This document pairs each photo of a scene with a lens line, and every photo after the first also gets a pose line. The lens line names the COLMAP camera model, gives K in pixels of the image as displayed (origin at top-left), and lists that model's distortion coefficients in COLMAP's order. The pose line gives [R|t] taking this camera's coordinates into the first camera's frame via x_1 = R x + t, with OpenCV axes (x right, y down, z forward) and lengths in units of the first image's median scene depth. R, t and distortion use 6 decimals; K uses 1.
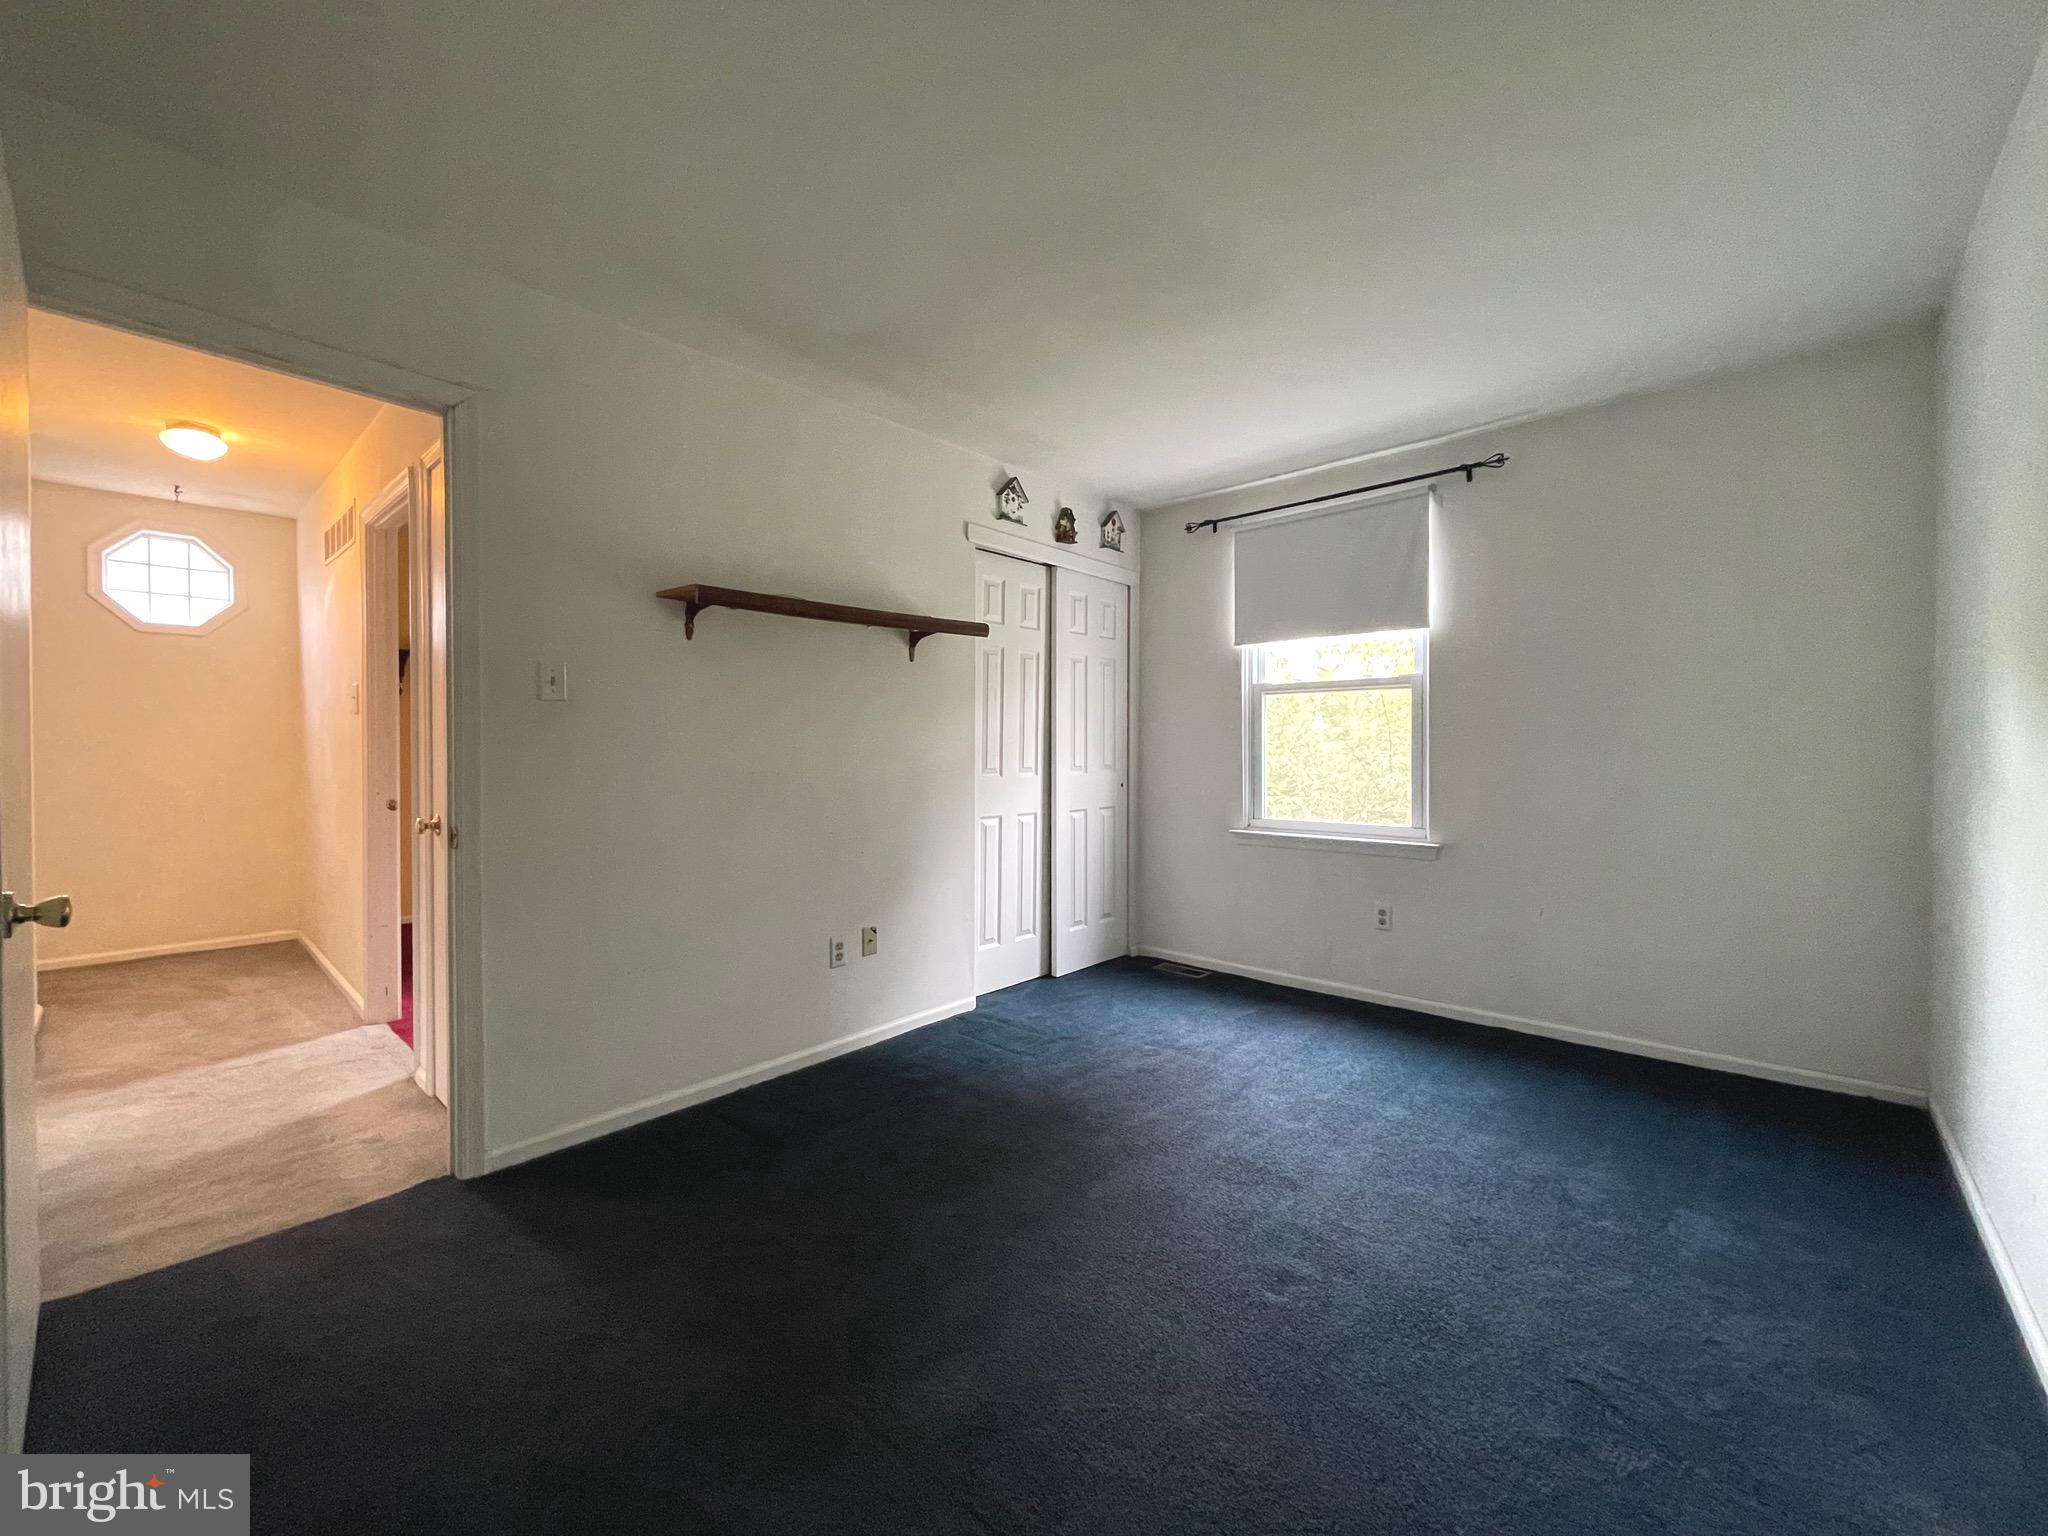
lens RADIAL K [[829.8, 0, 1024.0], [0, 829.8, 755.2], [0, 0, 1]] dist [0.000557, -0.000117]
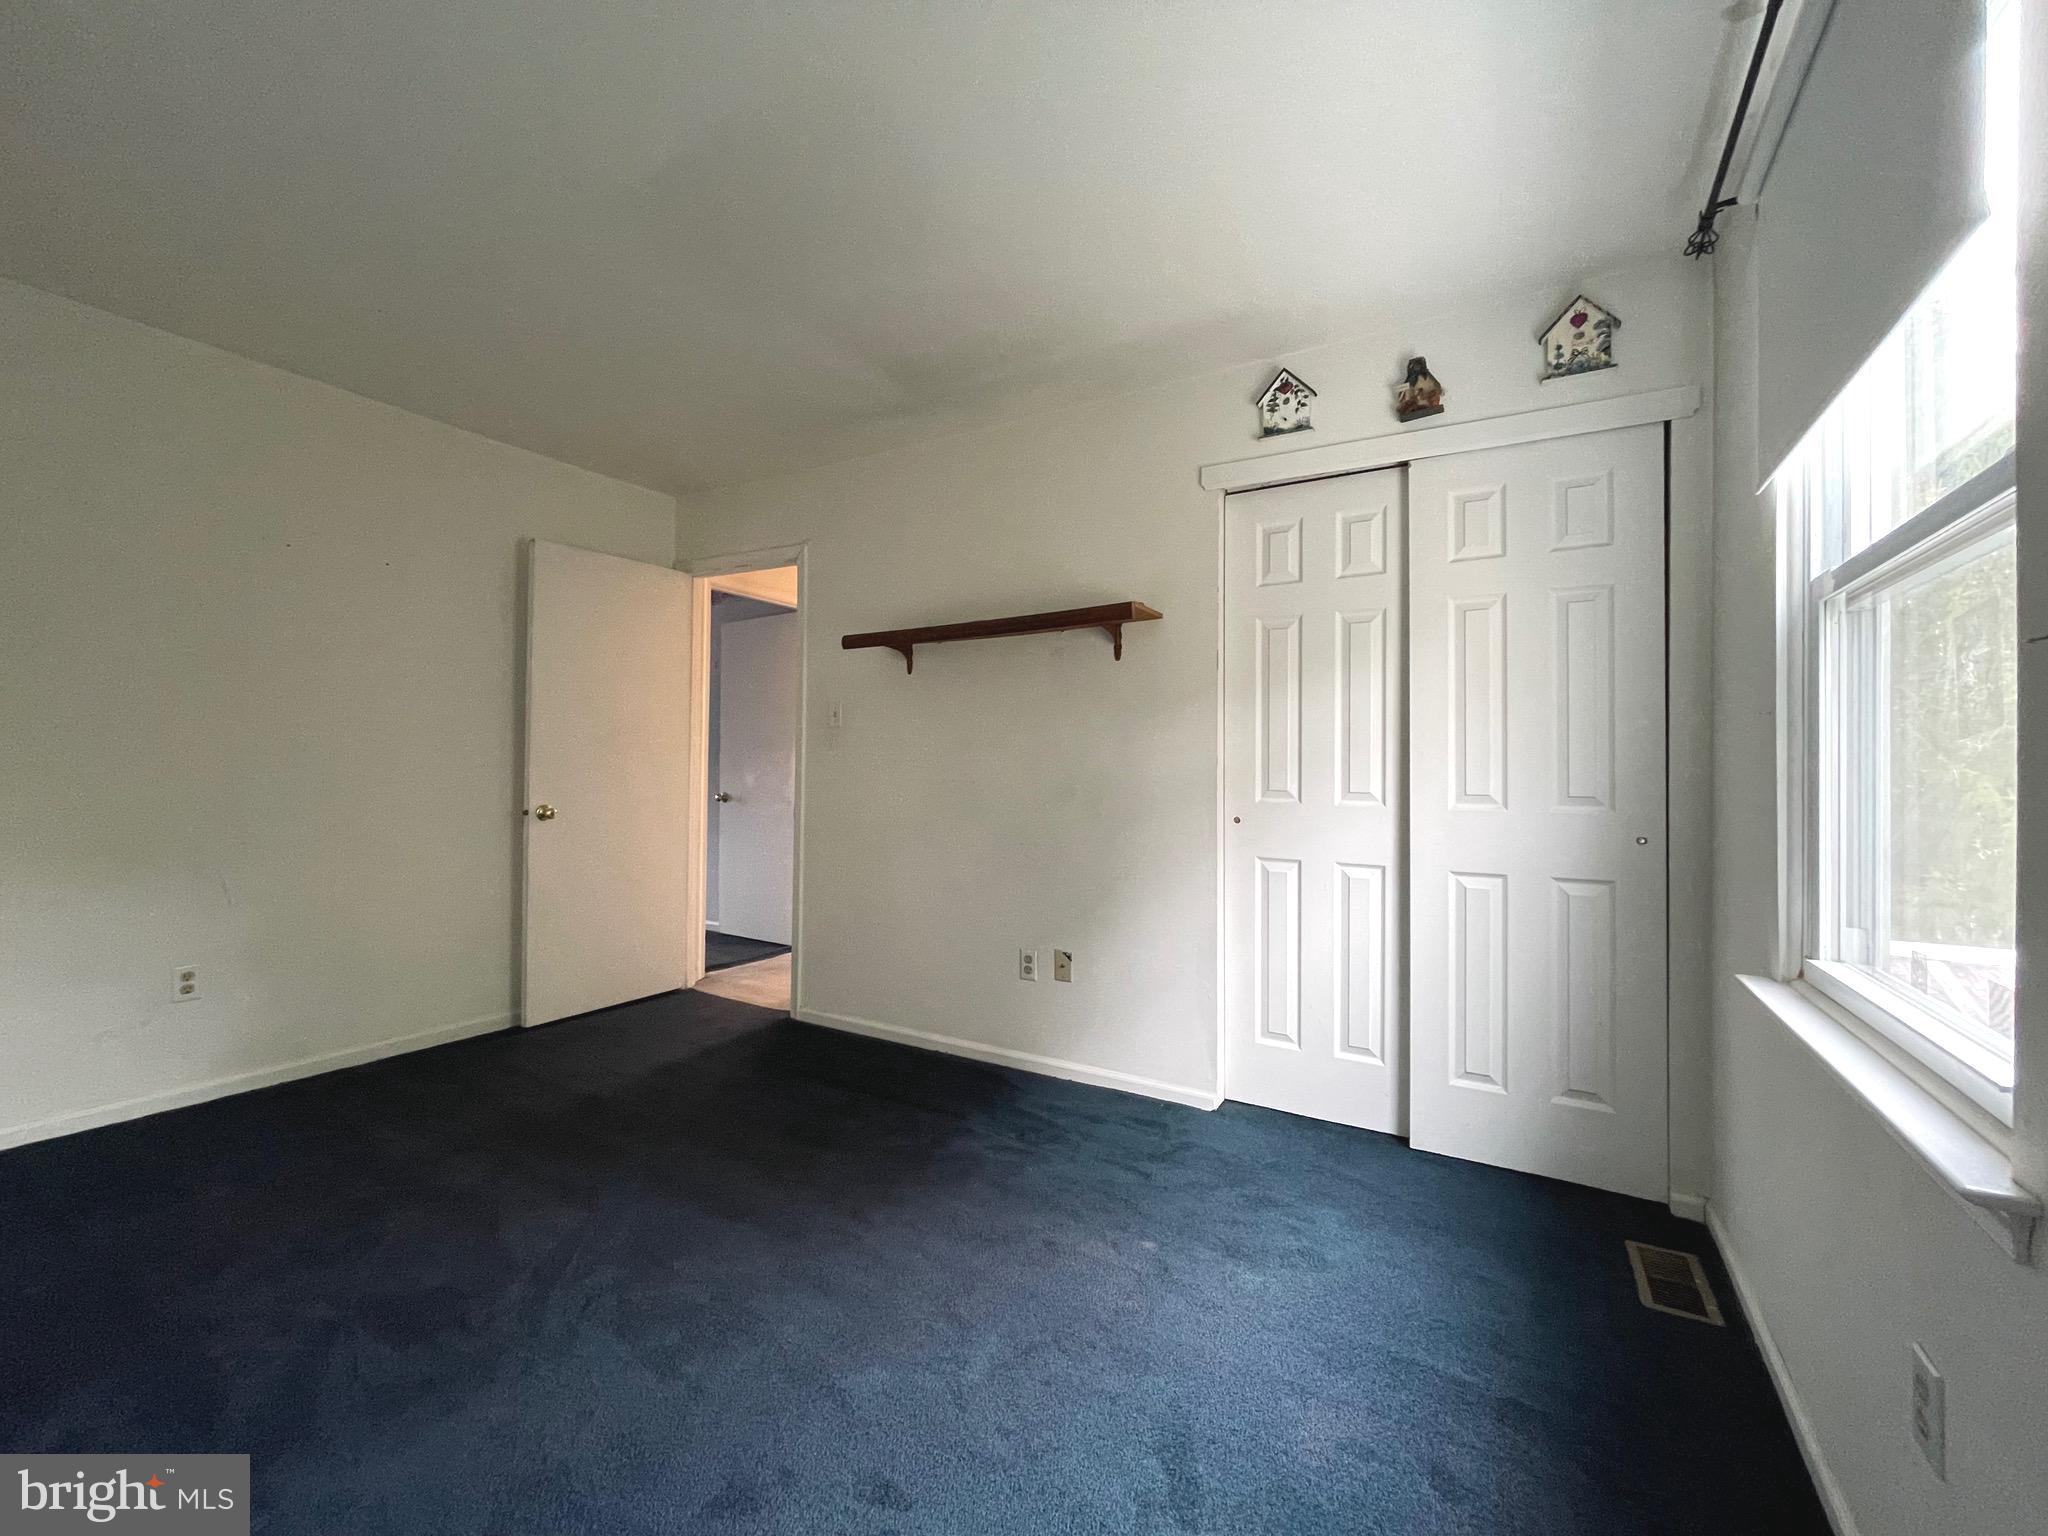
lens RADIAL K [[829.8, 0, 1024.0], [0, 829.8, 755.2], [0, 0, 1]] dist [0.000557, -0.000117]
pose [[0.199122, -0.008467, -0.979938, 0.601275], [-0.021013, 0.999696, -0.012907, -0.000060], [0.979749, 0.023162, 0.198883, 0.638207]]
